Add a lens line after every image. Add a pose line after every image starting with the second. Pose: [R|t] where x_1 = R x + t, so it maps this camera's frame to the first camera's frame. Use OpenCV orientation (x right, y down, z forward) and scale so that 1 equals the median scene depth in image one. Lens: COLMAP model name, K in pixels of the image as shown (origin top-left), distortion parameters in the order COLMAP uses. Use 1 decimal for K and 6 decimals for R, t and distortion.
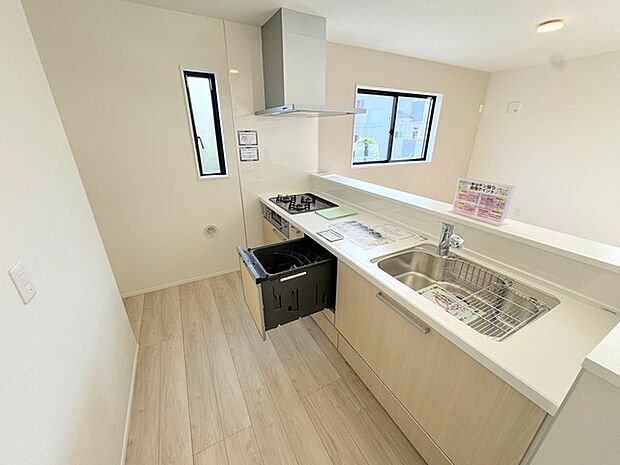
lens RADIAL K [[248.9, 0, 308.3], [0, 248.9, 232.5], [0, 0, 1]] dist [-0.000428, -0.000018]
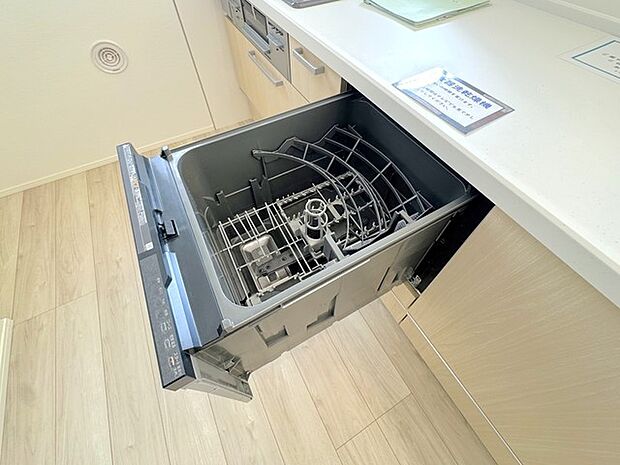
lens RADIAL K [[281.3, 0, 309.1], [0, 281.3, 199.7], [0, 0, 1]] dist [-0.001042, -0.000213]
pose [[0.999862, -0.015844, 0.004963, -0.055778], [0.011283, 0.867689, 0.496980, -0.036513], [-0.012181, -0.496855, 0.867748, 0.536435]]
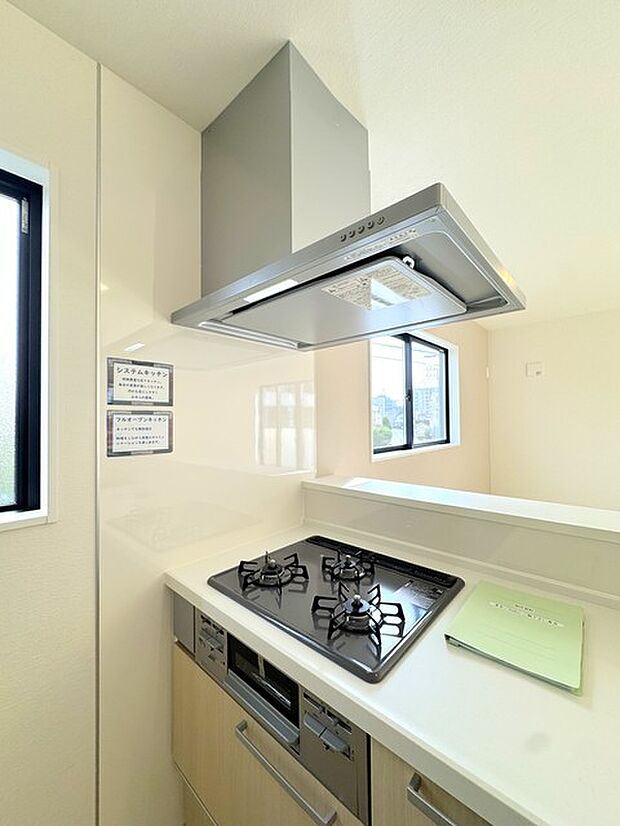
lens RADIAL K [[331.6, 0, 310.0], [0, 331.6, 413.0], [0, 0, 1]] dist [-0.000428, -0.000018]
pose [[0.944638, -0.008259, 0.328012, -0.207918], [0.138293, 0.916573, -0.375191, -0.184628], [-0.297548, 0.399781, 0.866972, 0.680163]]
